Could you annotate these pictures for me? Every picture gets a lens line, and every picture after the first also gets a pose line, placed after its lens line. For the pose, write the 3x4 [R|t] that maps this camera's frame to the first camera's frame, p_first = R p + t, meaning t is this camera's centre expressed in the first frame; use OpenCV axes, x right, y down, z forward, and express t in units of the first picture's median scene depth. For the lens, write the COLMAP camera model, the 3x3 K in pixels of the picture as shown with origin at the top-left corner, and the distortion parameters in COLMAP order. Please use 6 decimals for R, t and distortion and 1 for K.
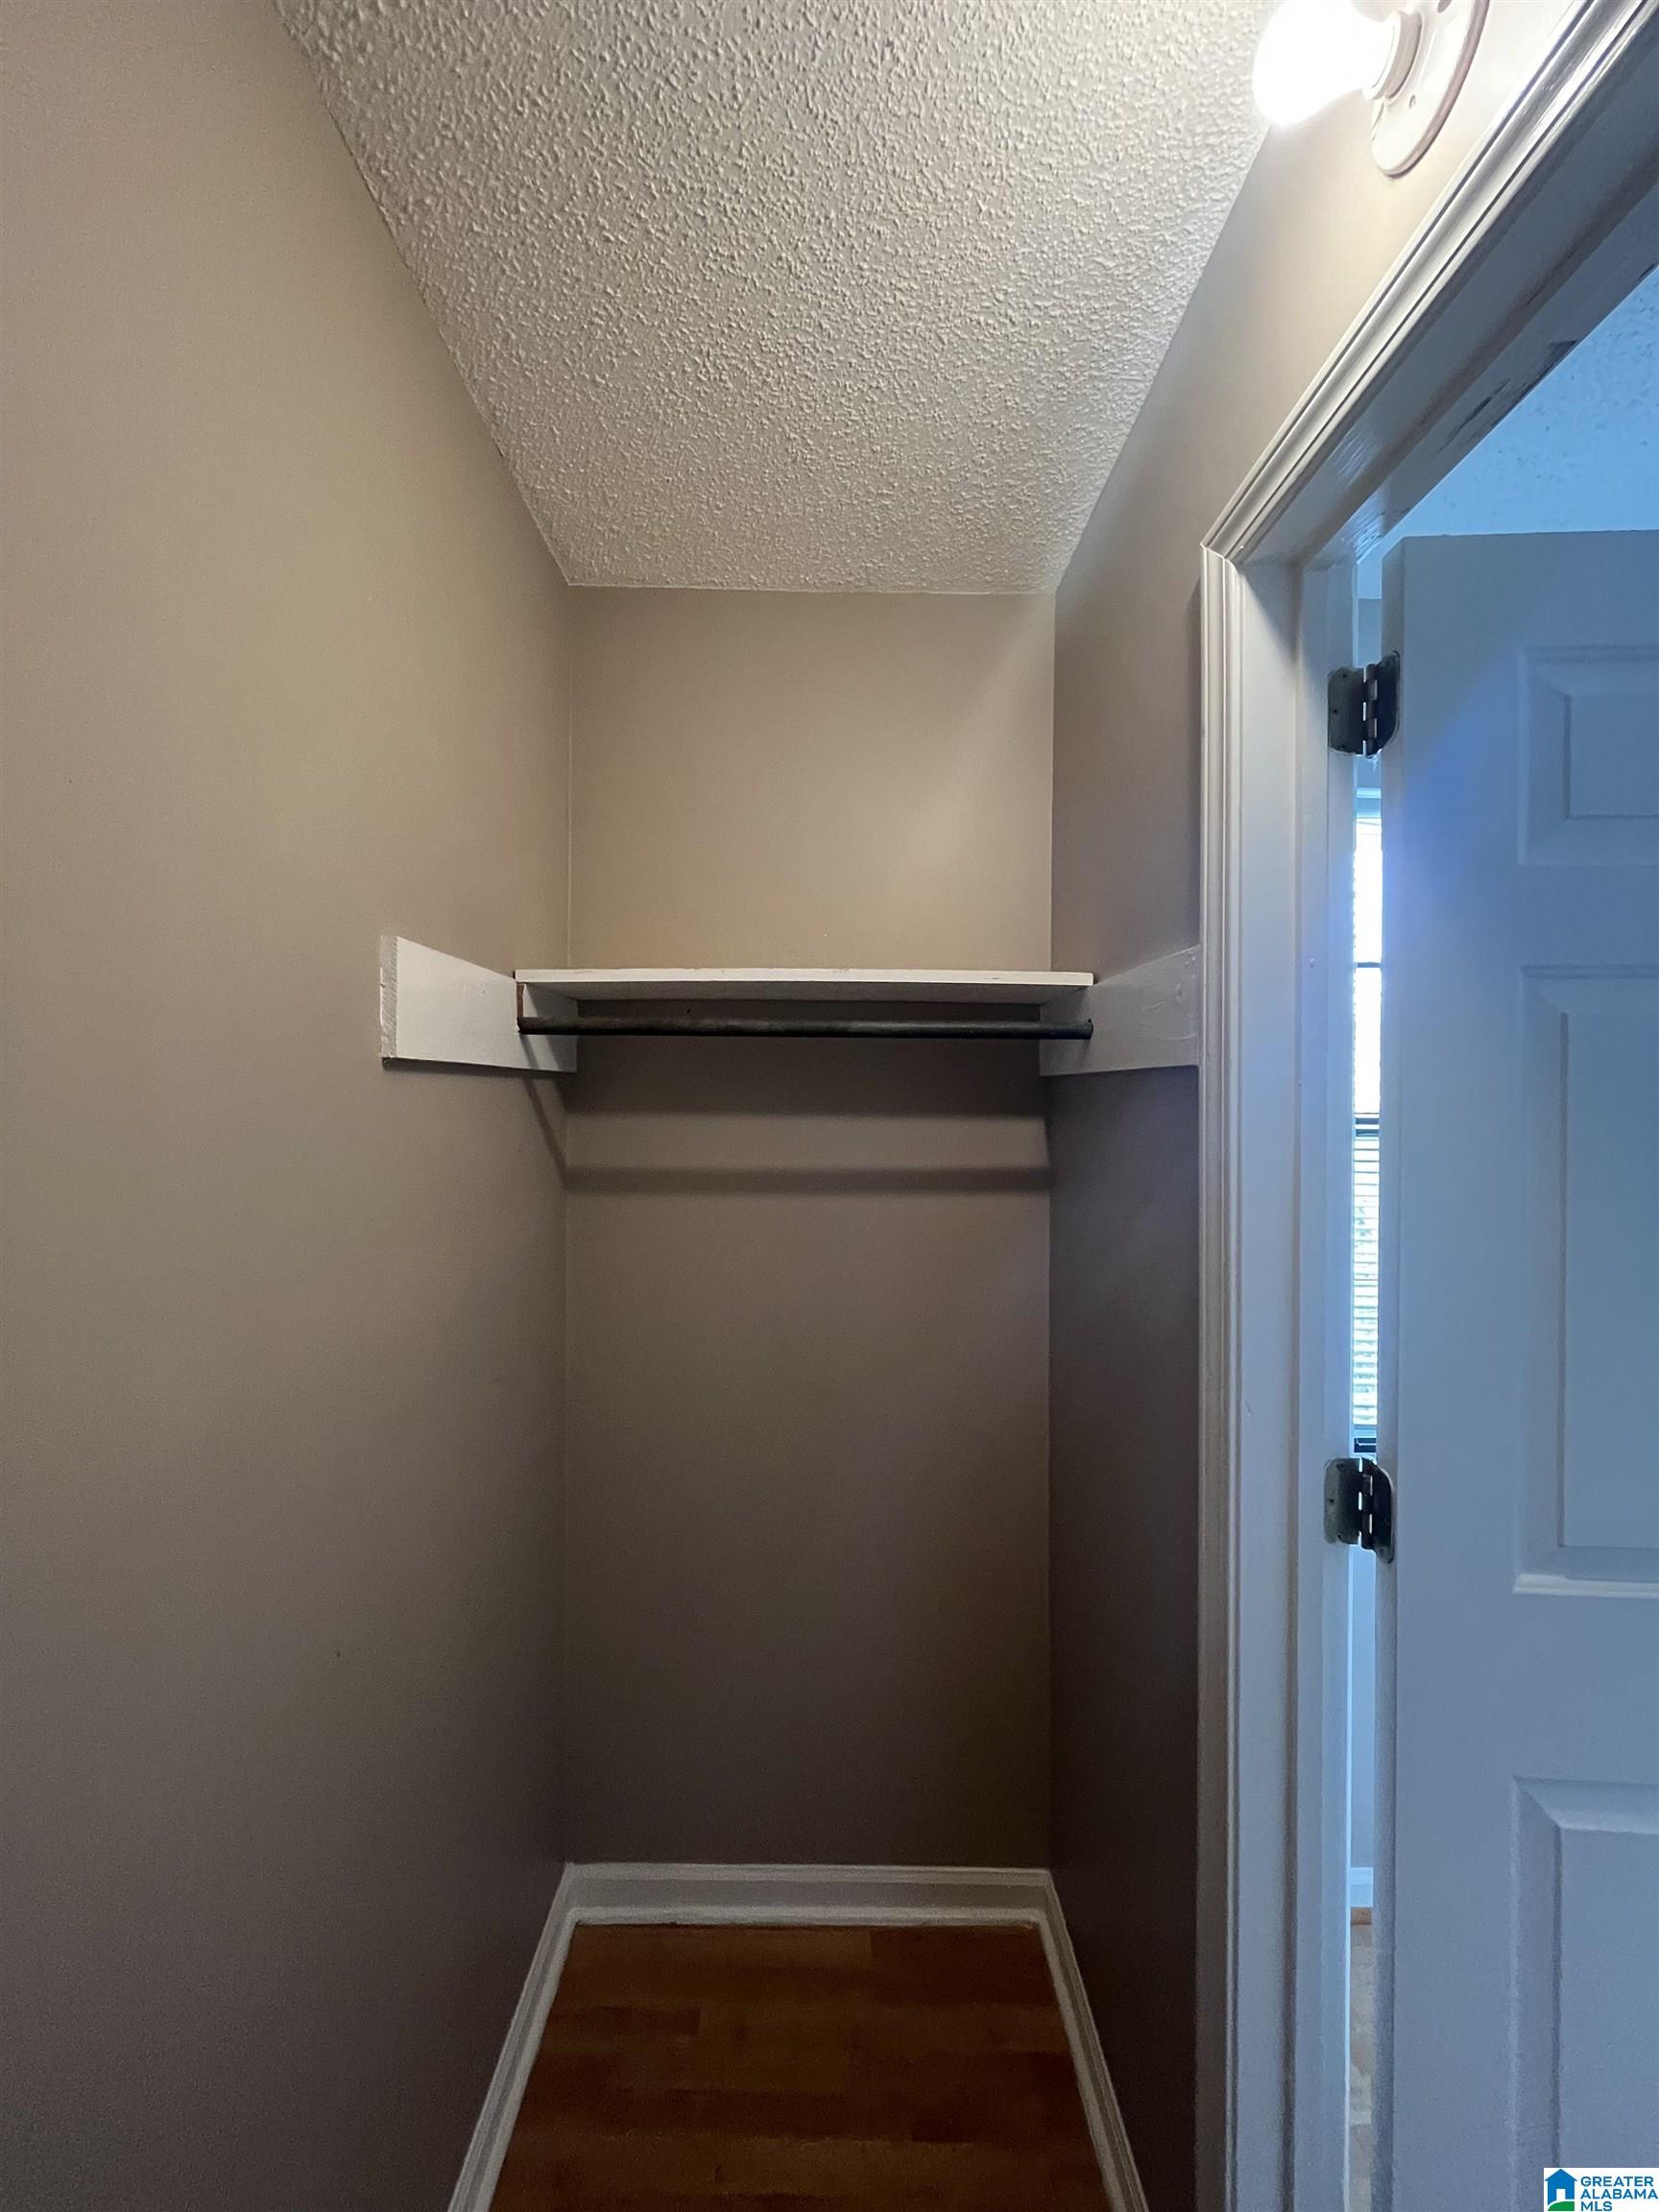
lens RADIAL K [[892.4, 0, 829.0], [0, 892.4, 1106.4], [0, 0, 1]] dist [-0.002549, -0.000094]
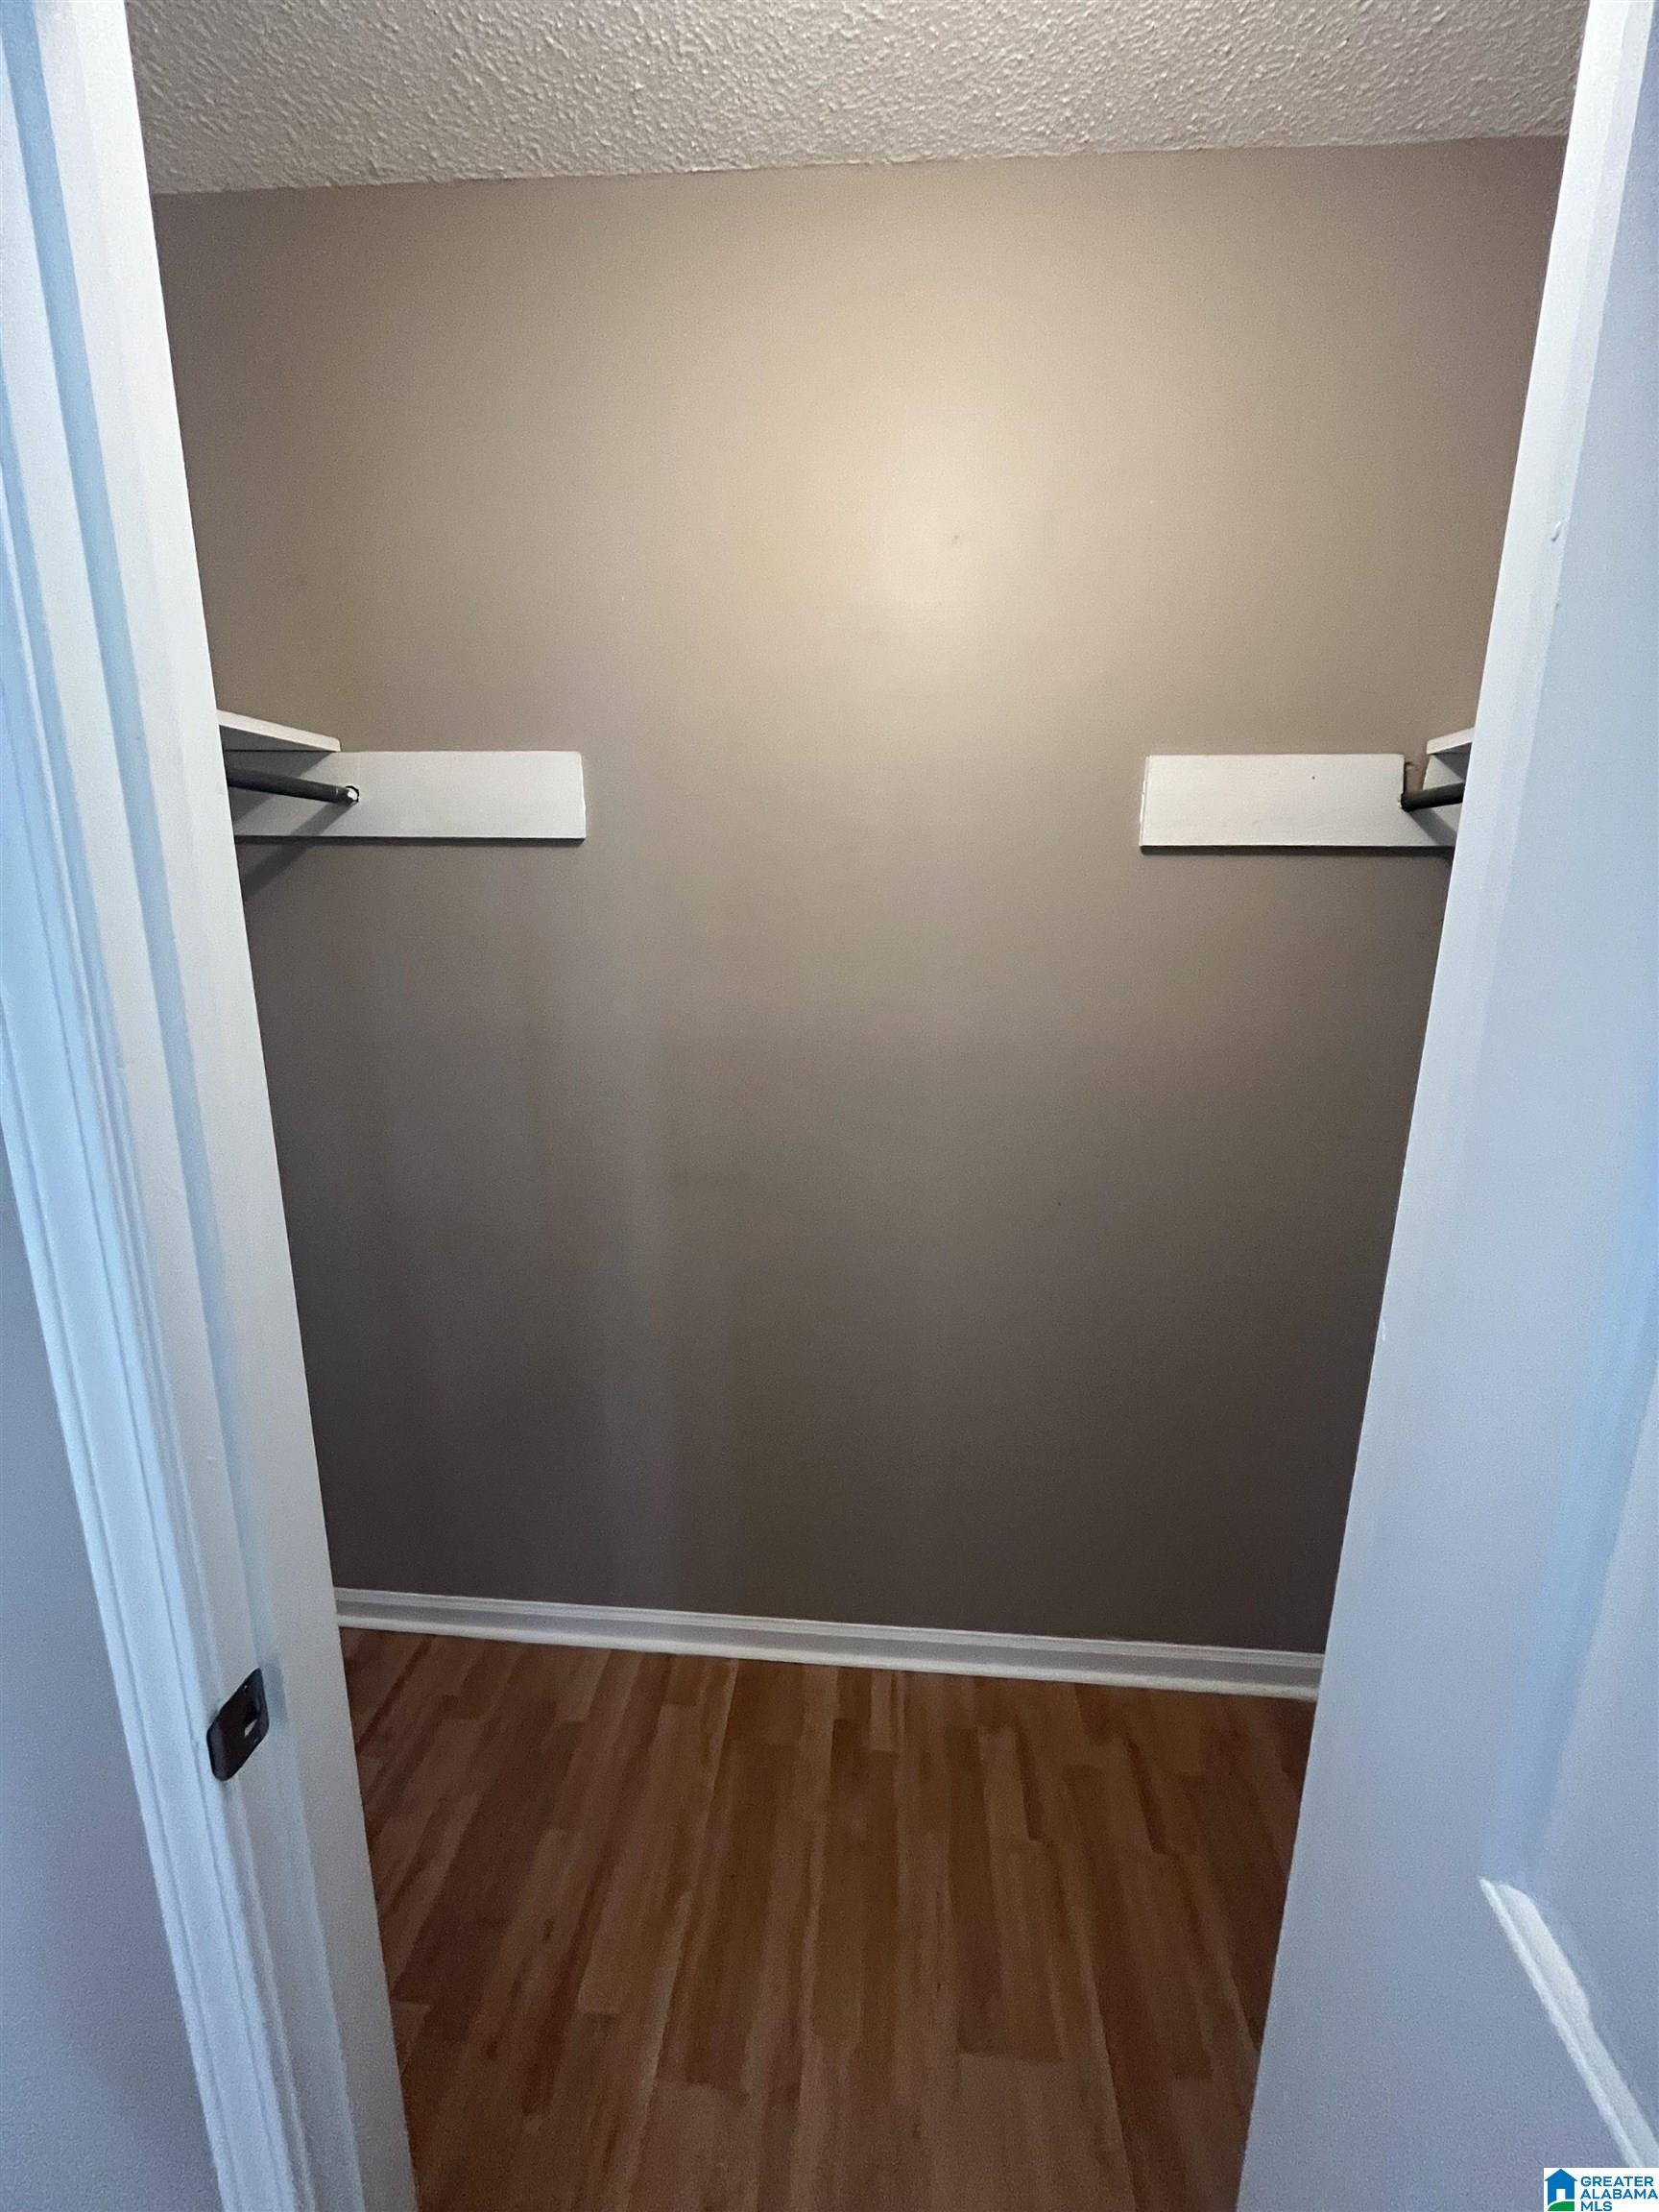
lens RADIAL K [[892.4, 0, 830.1], [0, 892.4, 1102.7], [0, 0, 1]] dist [-0.002549, -0.000094]
pose [[-0.066585, 0.216018, -0.974116, 1.032529], [-0.017806, 0.975870, 0.217624, 0.044837], [0.997622, 0.031836, -0.061132, 0.600565]]
